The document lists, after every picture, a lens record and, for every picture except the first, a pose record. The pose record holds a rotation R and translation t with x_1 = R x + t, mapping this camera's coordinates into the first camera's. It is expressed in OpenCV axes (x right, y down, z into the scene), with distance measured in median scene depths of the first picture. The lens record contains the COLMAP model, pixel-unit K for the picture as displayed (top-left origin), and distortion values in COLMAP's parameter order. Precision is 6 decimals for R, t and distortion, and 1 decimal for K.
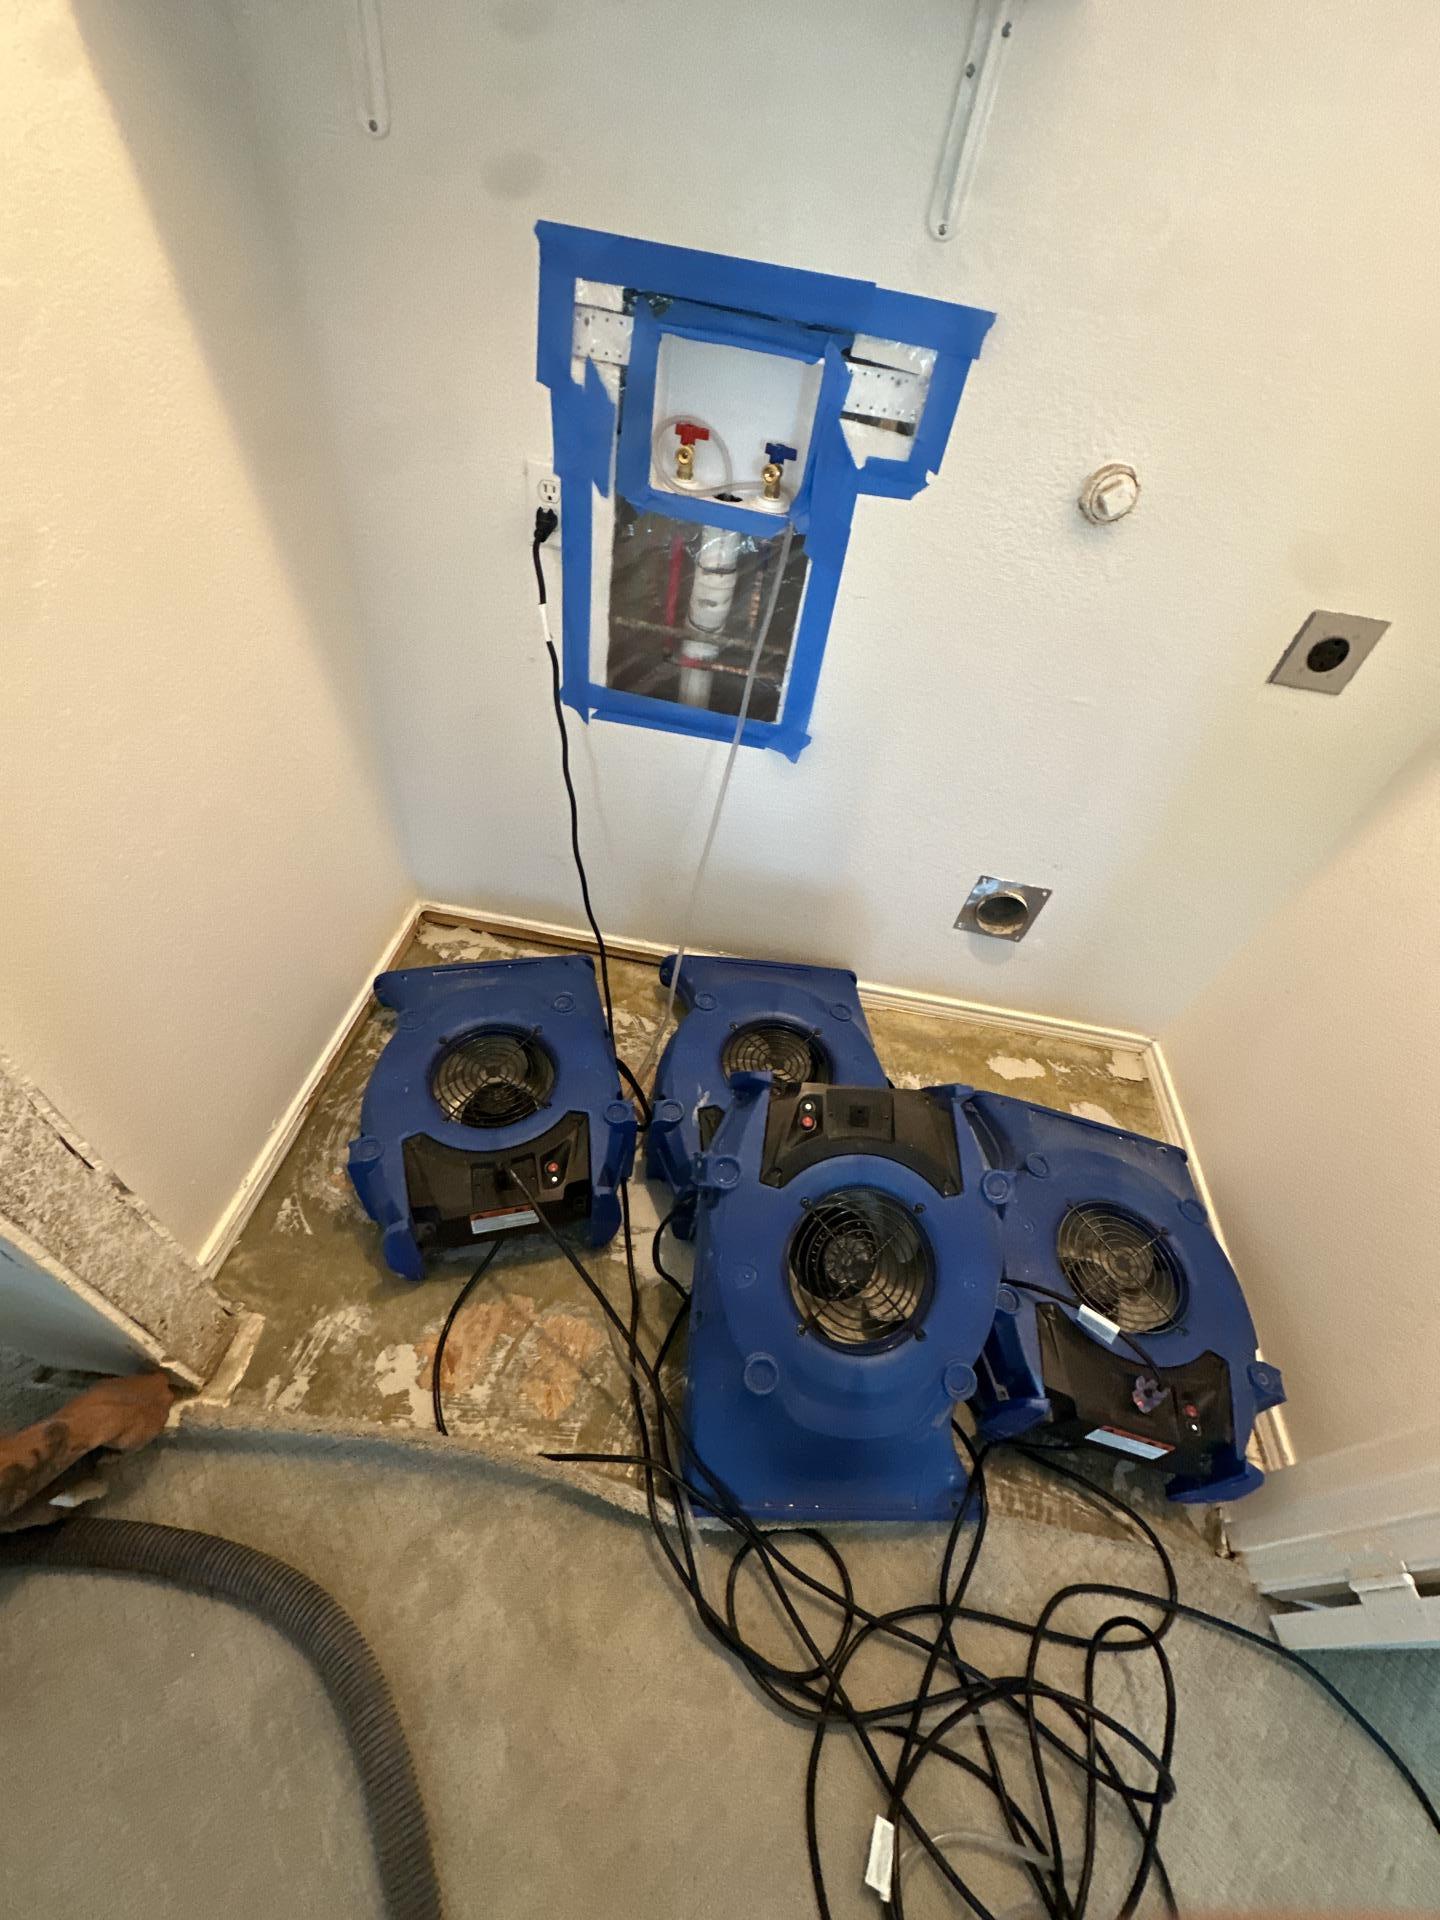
lens RADIAL K [[758.7, 0, 726.6], [0, 758.7, 936.3], [0, 0, 1]] dist [-0.000225, 0.000629]
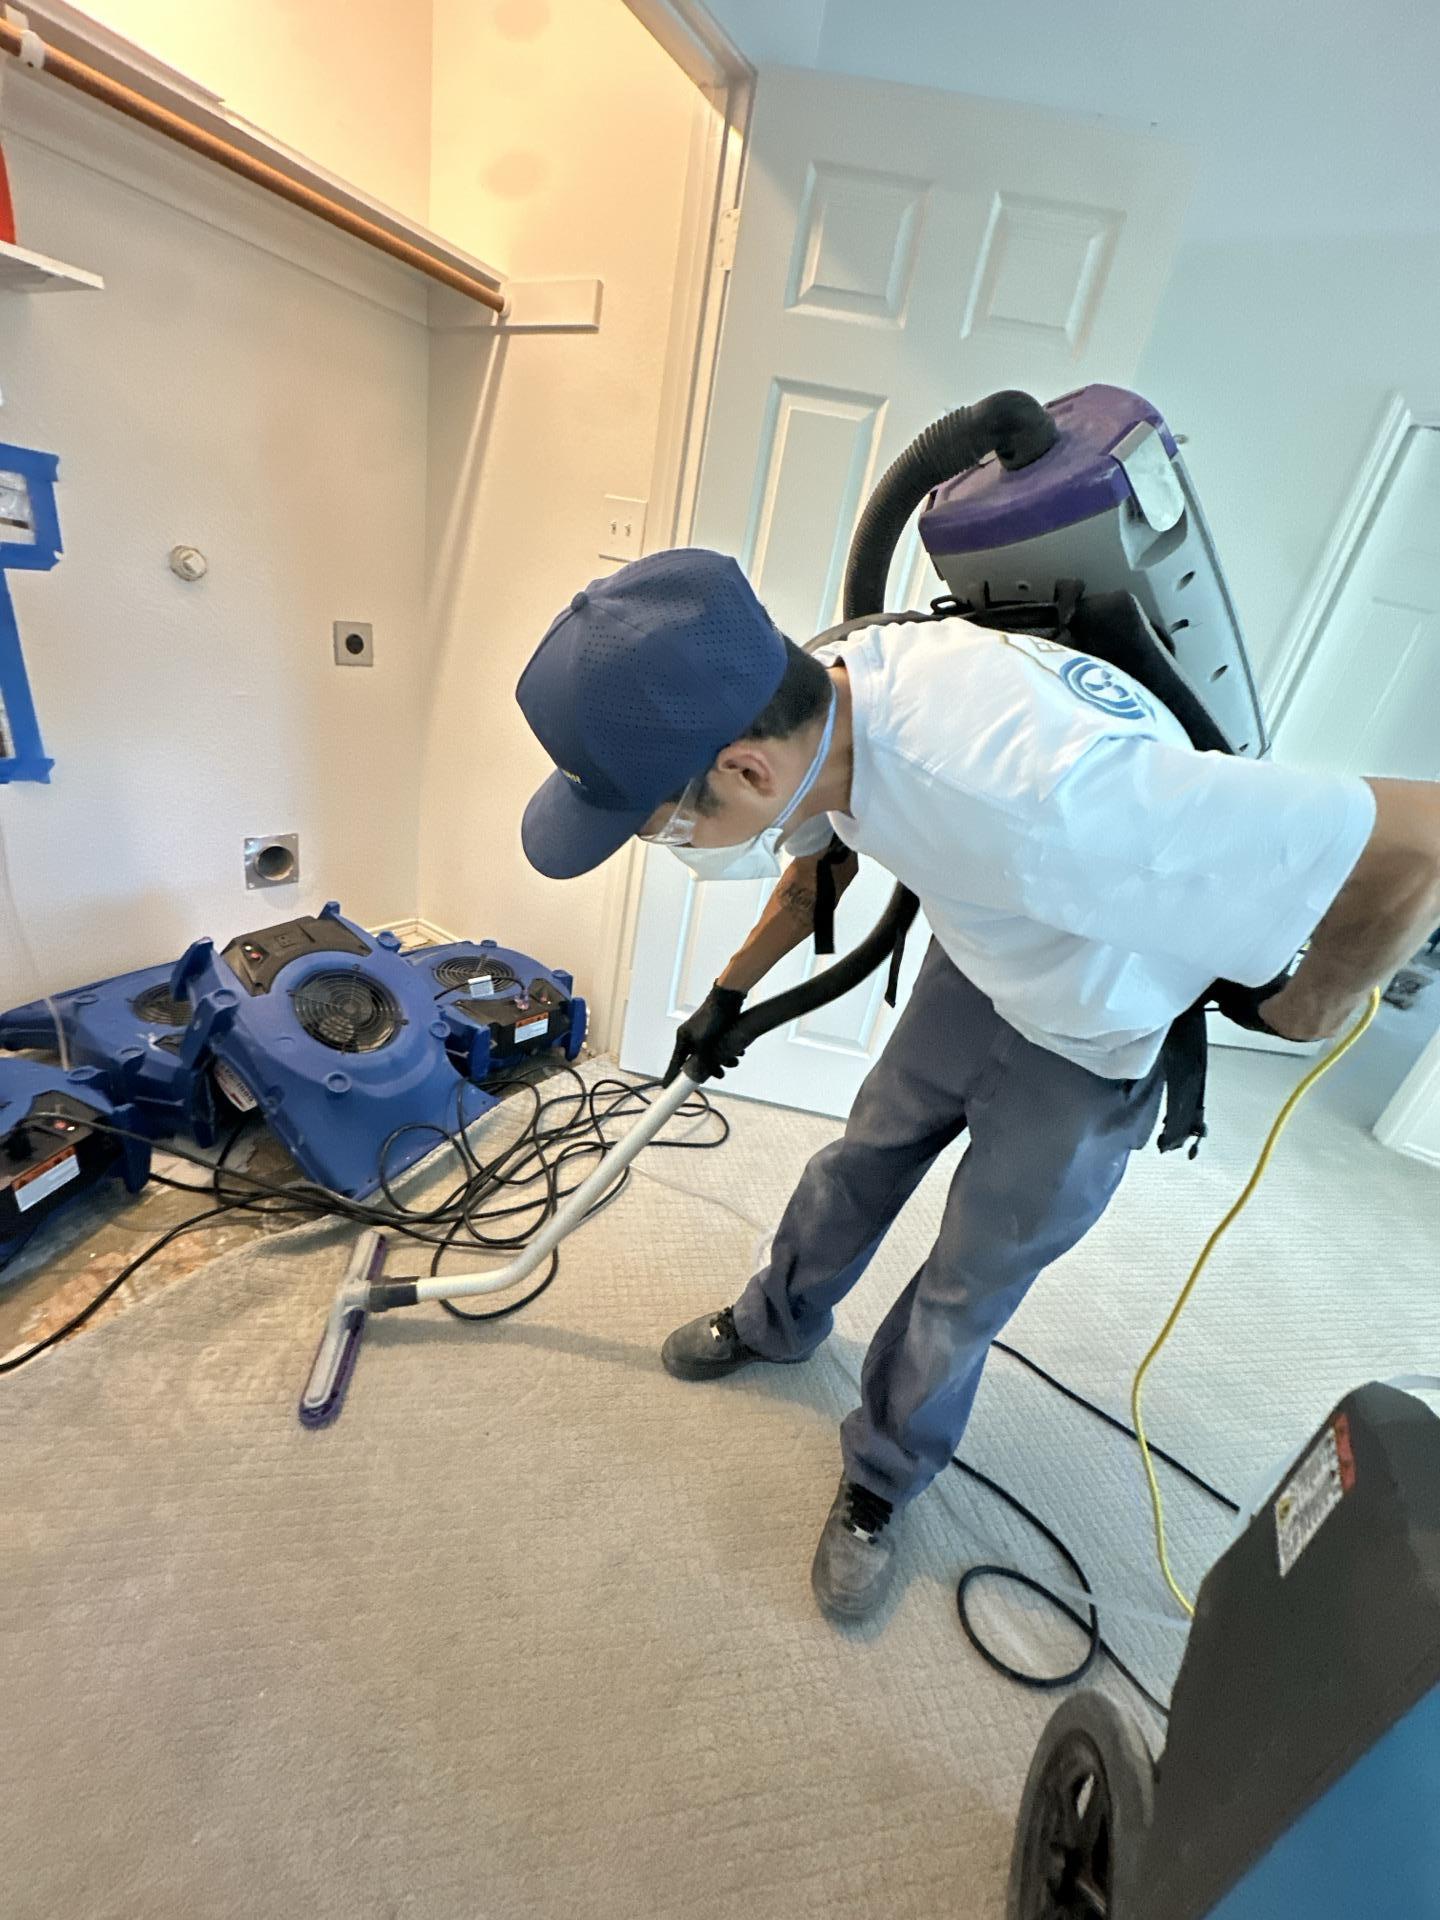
lens RADIAL K [[758.7, 0, 726.6], [0, 758.7, 936.3], [0, 0, 1]] dist [-0.000225, 0.000629]
pose [[0.435077, -0.416873, 0.798075, -0.596761], [0.552034, 0.823731, 0.129329, 0.486340], [-0.711313, 0.384297, 0.588515, -0.466580]]
